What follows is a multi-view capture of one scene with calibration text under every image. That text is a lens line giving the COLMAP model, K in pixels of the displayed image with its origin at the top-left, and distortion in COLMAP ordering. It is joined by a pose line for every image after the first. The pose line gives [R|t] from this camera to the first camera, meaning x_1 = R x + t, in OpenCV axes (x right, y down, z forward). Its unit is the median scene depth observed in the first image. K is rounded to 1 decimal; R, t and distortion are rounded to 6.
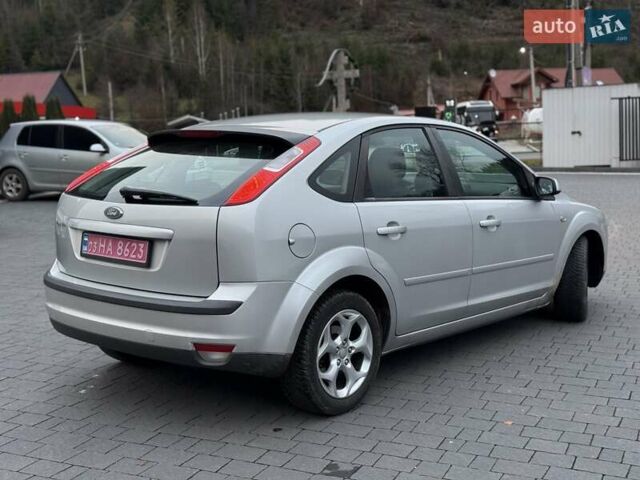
lens RADIAL K [[908.5, 0, 320.0], [0, 908.5, 240.0], [0, 0, 1]] dist [0.097980, -0.055556]
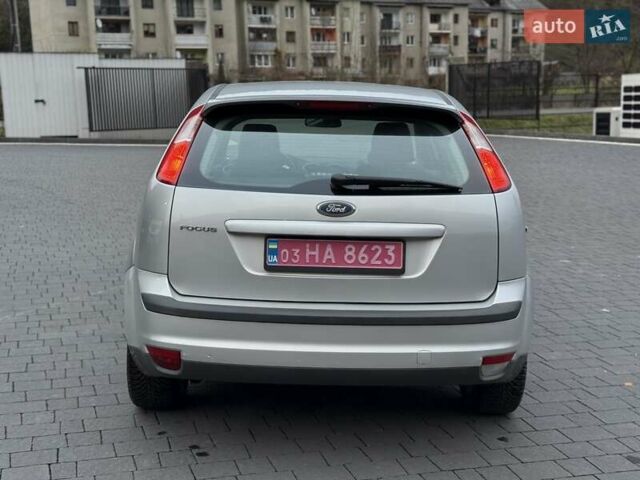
lens RADIAL K [[908.5, 0, 320.0], [0, 908.5, 240.0], [0, 0, 1]] dist [0.097980, -0.055556]
pose [[0.725480, -0.079831, 0.683598, -0.761494], [0.056308, 0.996805, 0.056649, -0.047607], [-0.685936, -0.002606, 0.727657, 0.458646]]
